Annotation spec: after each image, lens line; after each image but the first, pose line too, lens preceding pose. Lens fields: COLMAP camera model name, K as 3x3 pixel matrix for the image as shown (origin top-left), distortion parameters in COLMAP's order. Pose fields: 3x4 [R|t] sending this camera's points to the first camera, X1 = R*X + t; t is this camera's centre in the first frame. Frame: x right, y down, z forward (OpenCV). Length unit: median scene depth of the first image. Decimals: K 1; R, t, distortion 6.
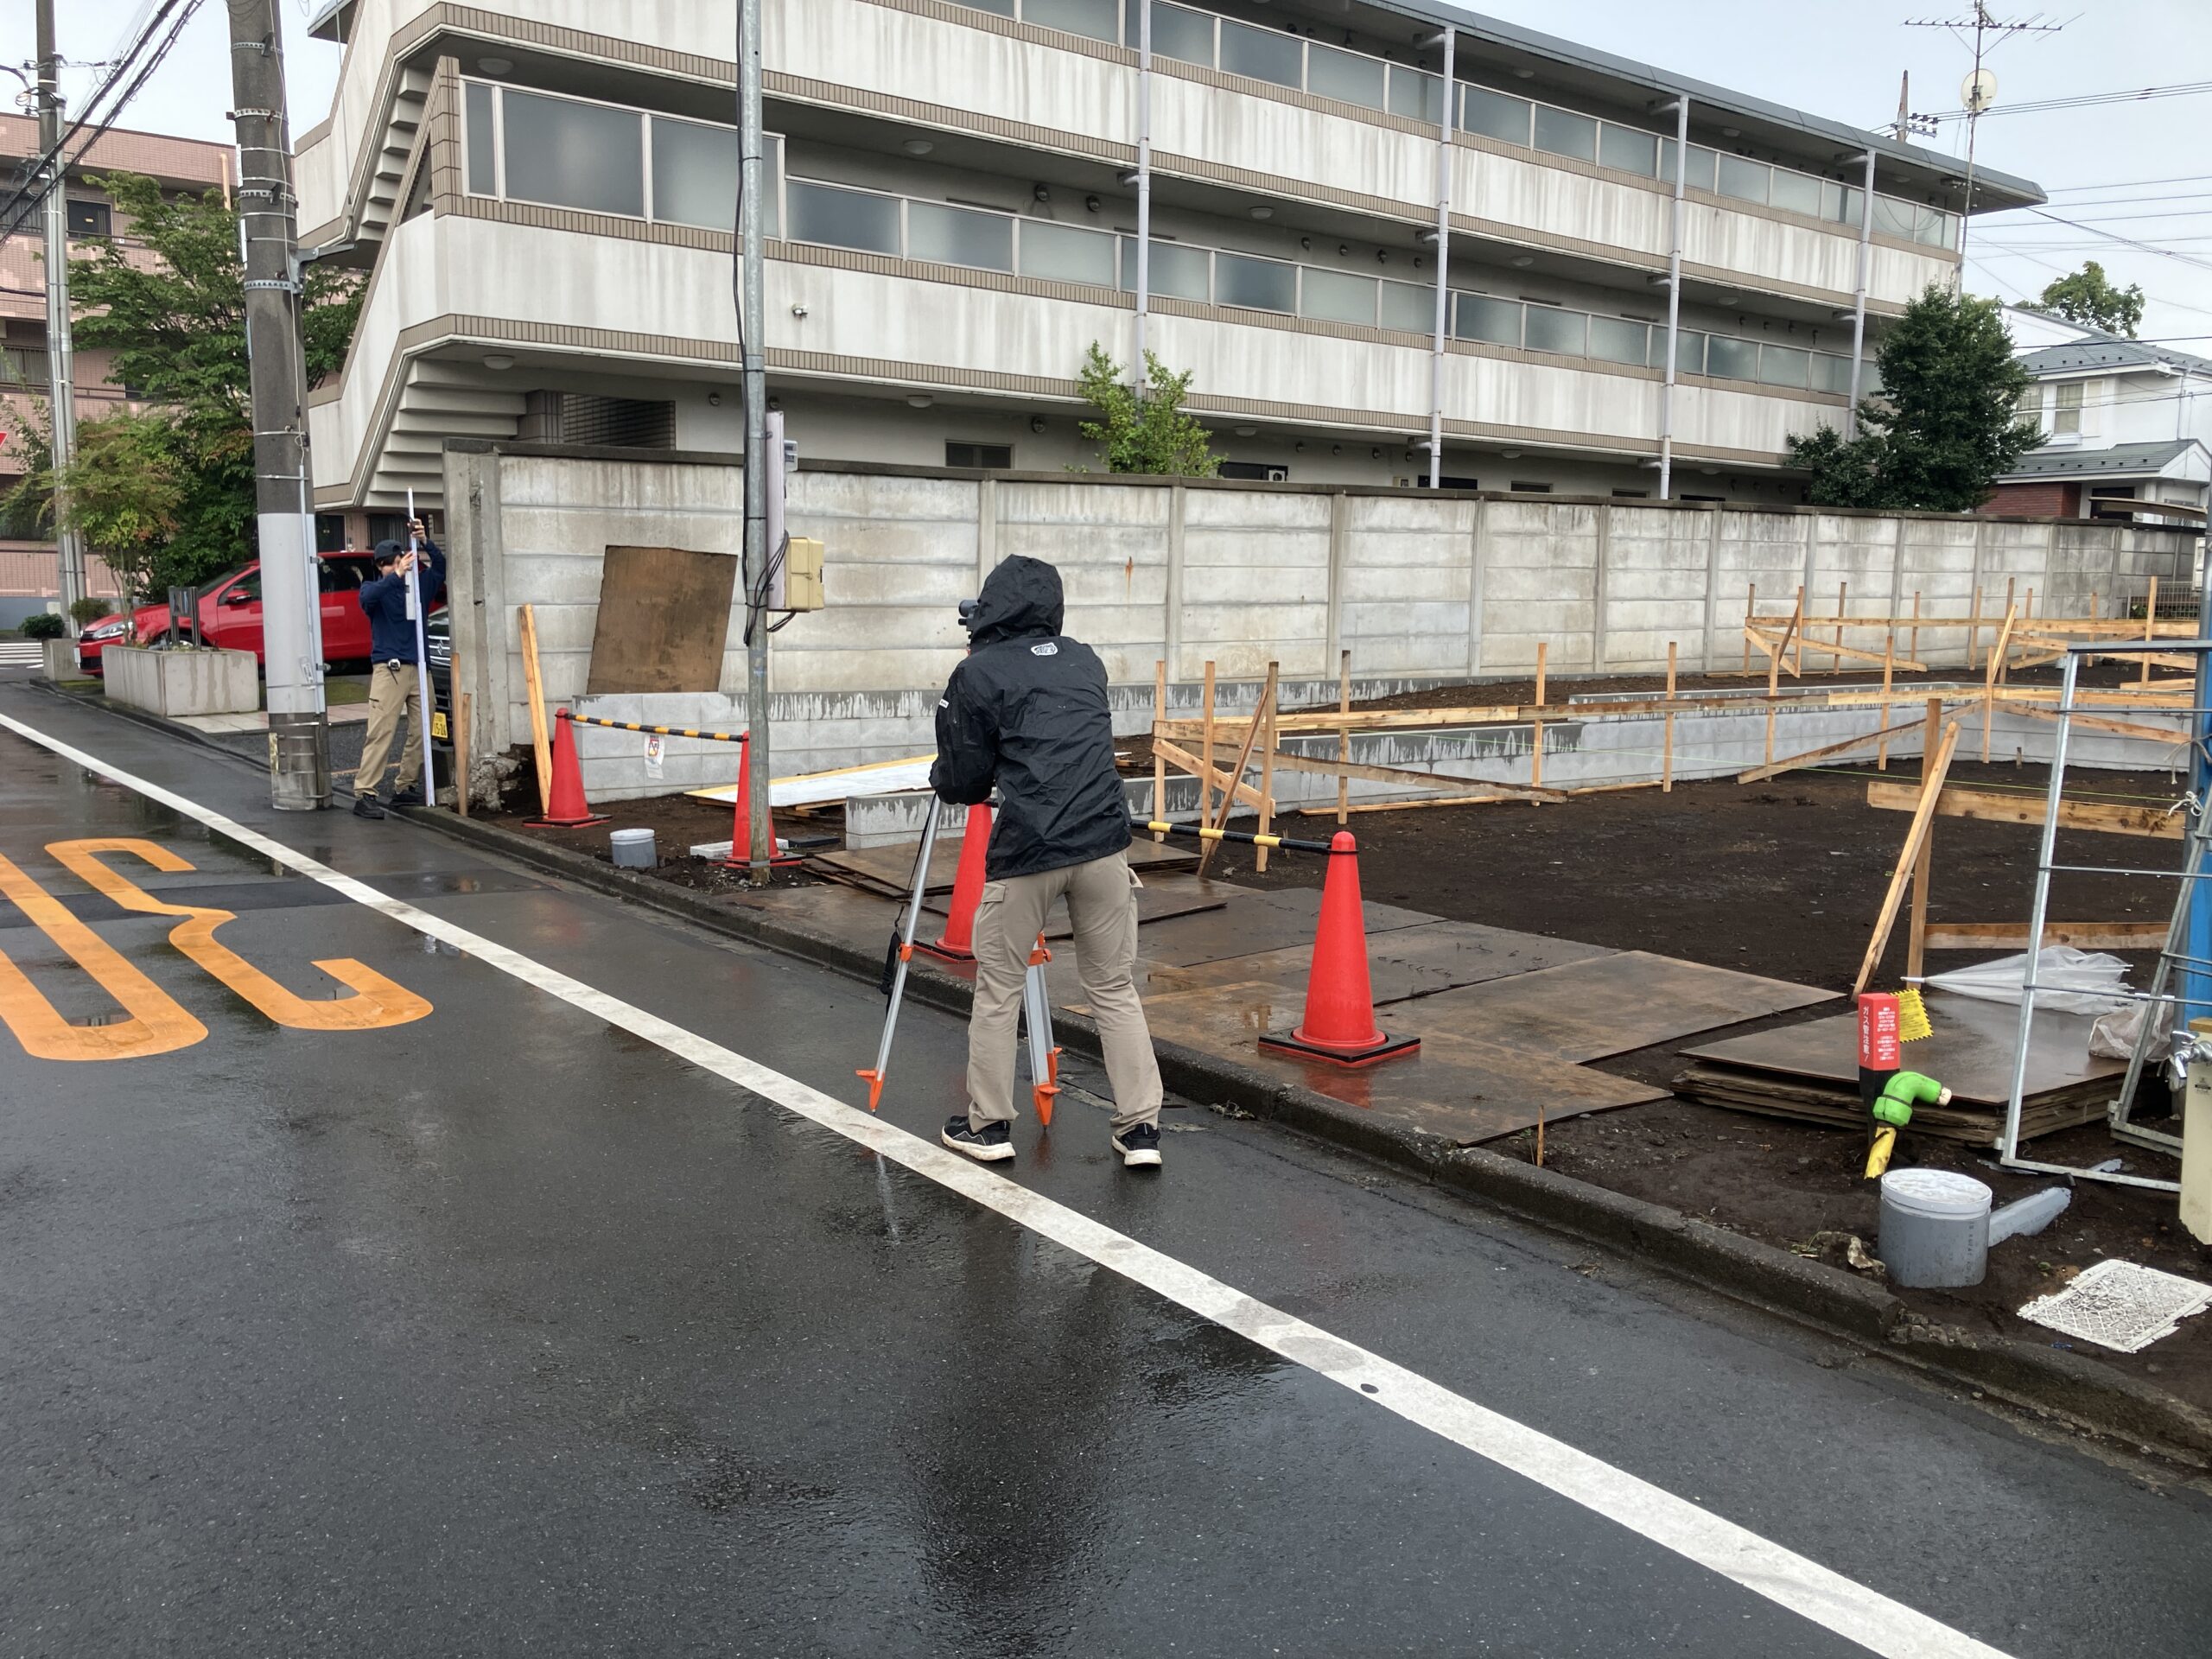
lens RADIAL K [[1831.1, 0, 1106.0], [0, 1831.1, 829.5], [0, 0, 1]] dist [0.009392, 0.003580]
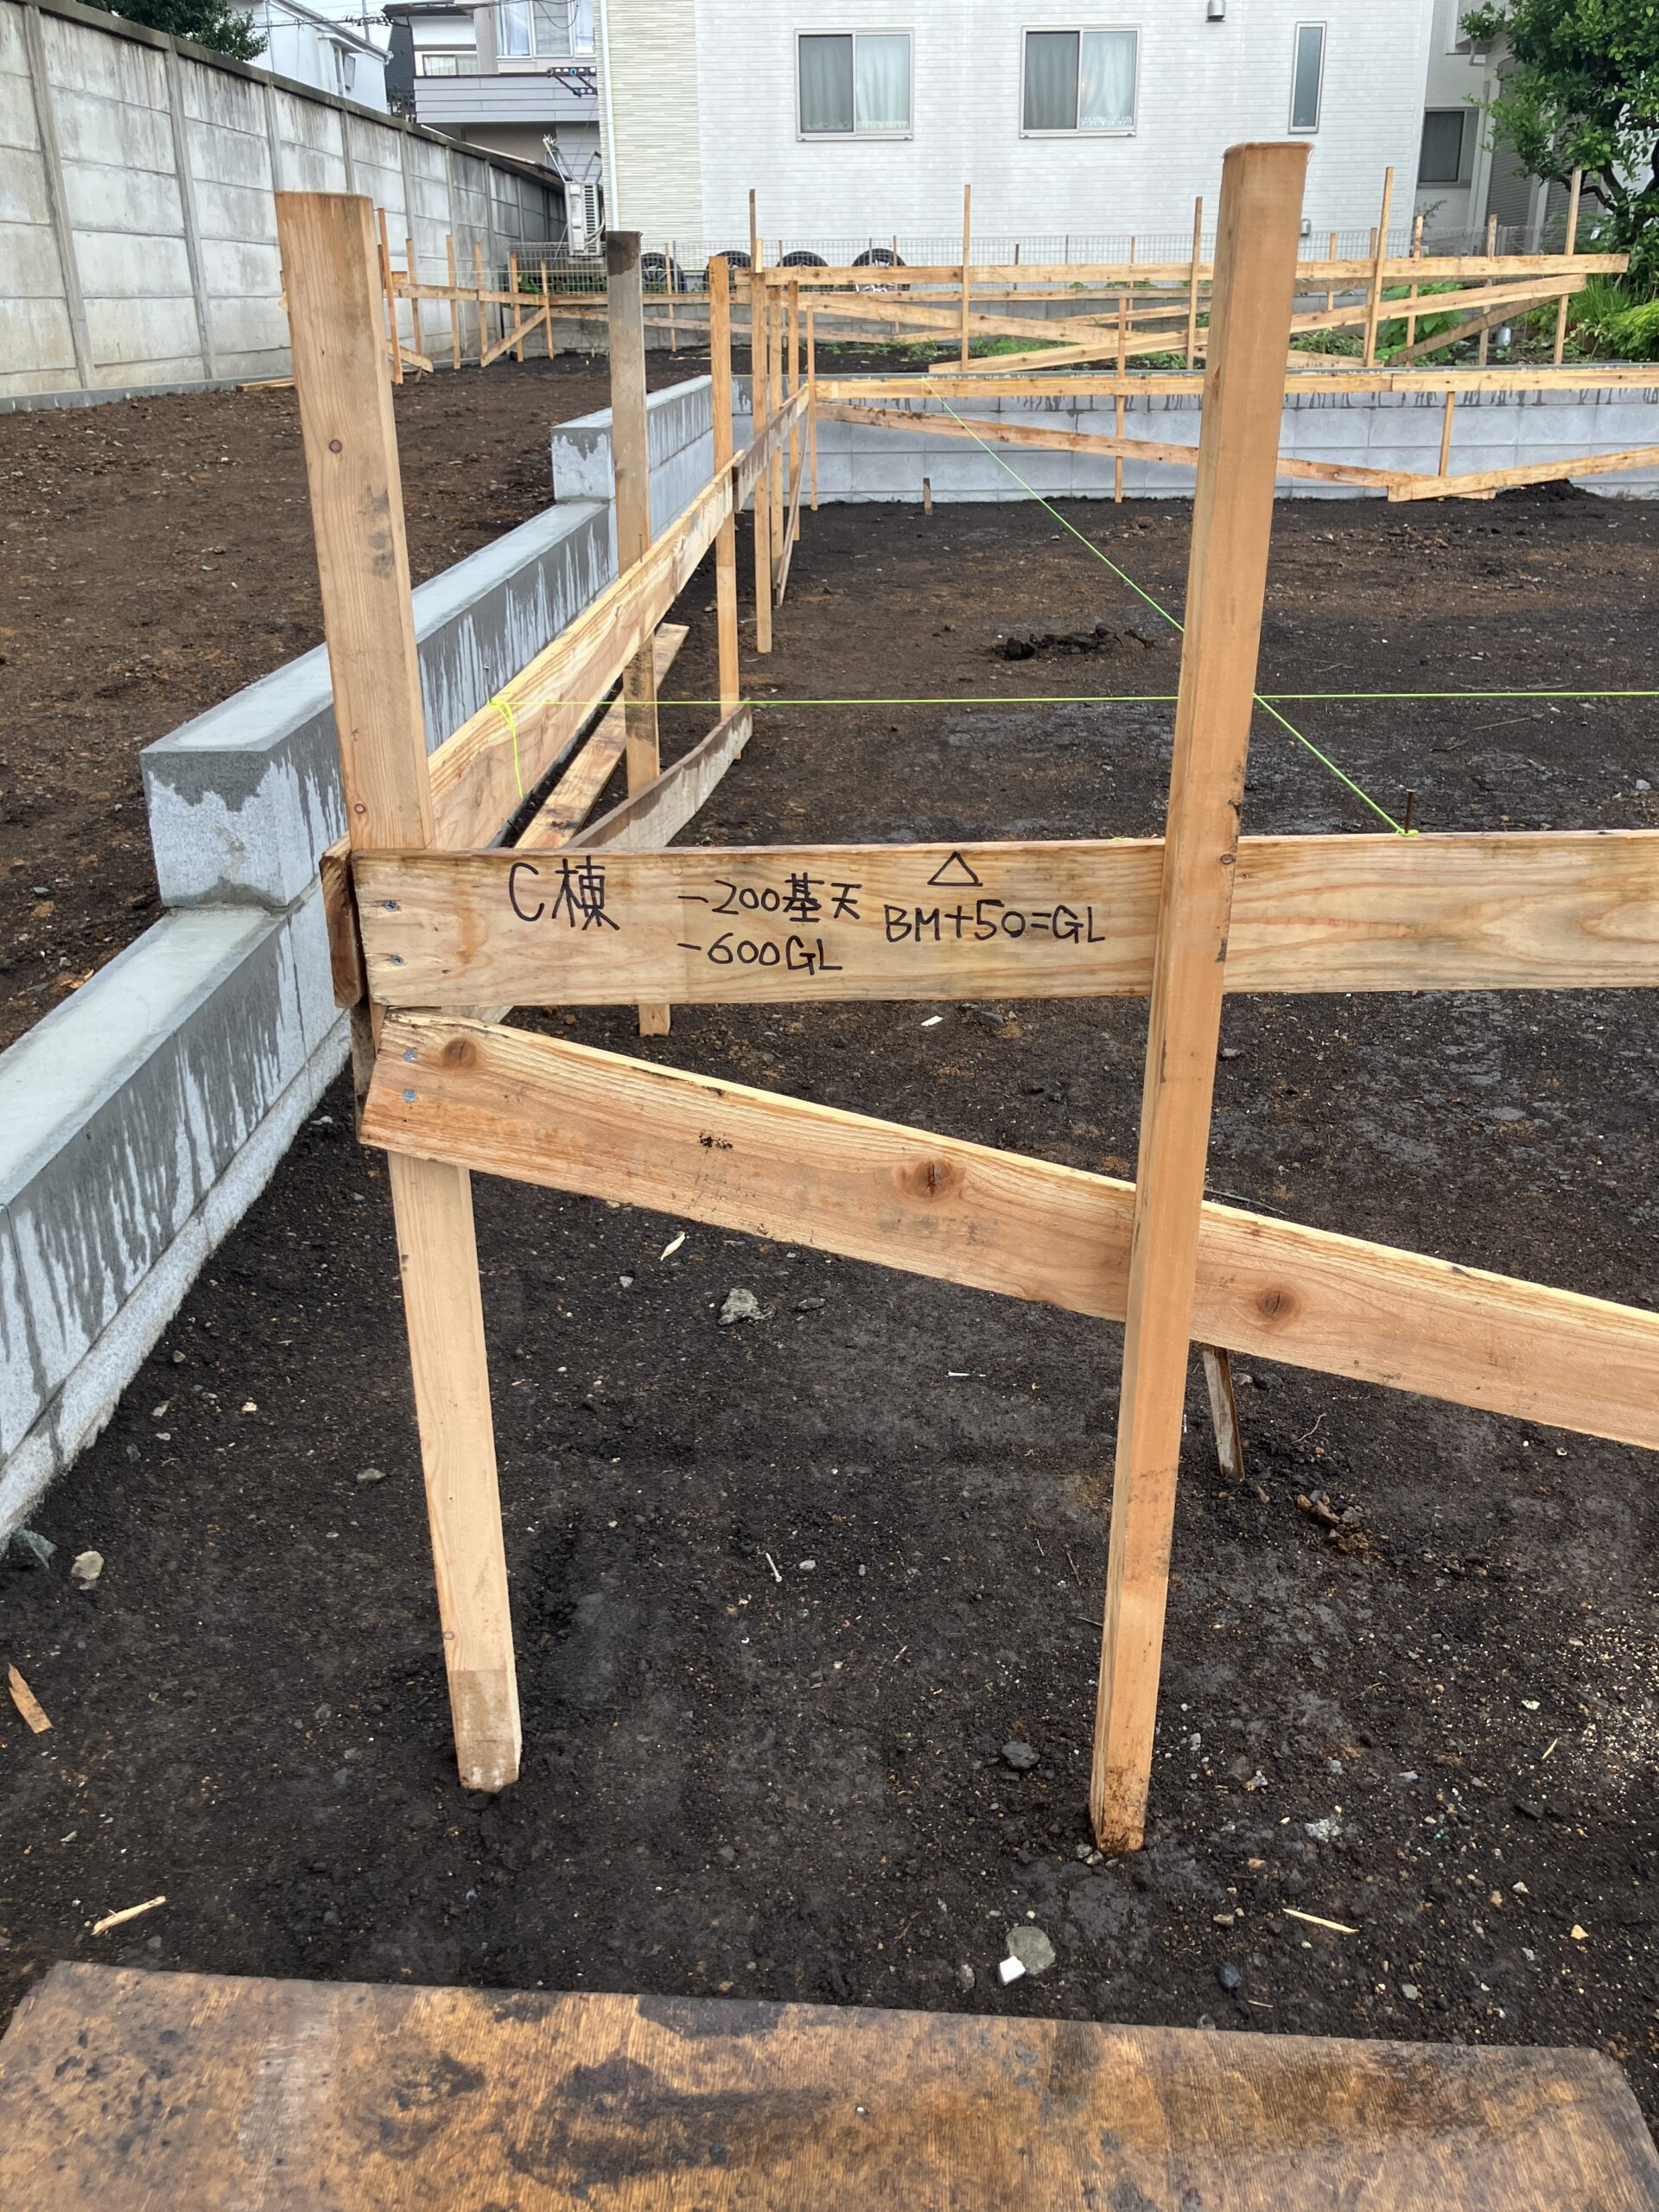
lens RADIAL K [[1822.5, 0, 829.5], [0, 1822.5, 1106.0], [0, 0, 1]] dist [0.004631, 0.006498]
pose [[0.629557, -0.320937, 0.707572, -0.014806], [0.111608, 0.938610, 0.326427, -0.035984], [-0.768896, -0.126534, 0.626728, 0.434813]]
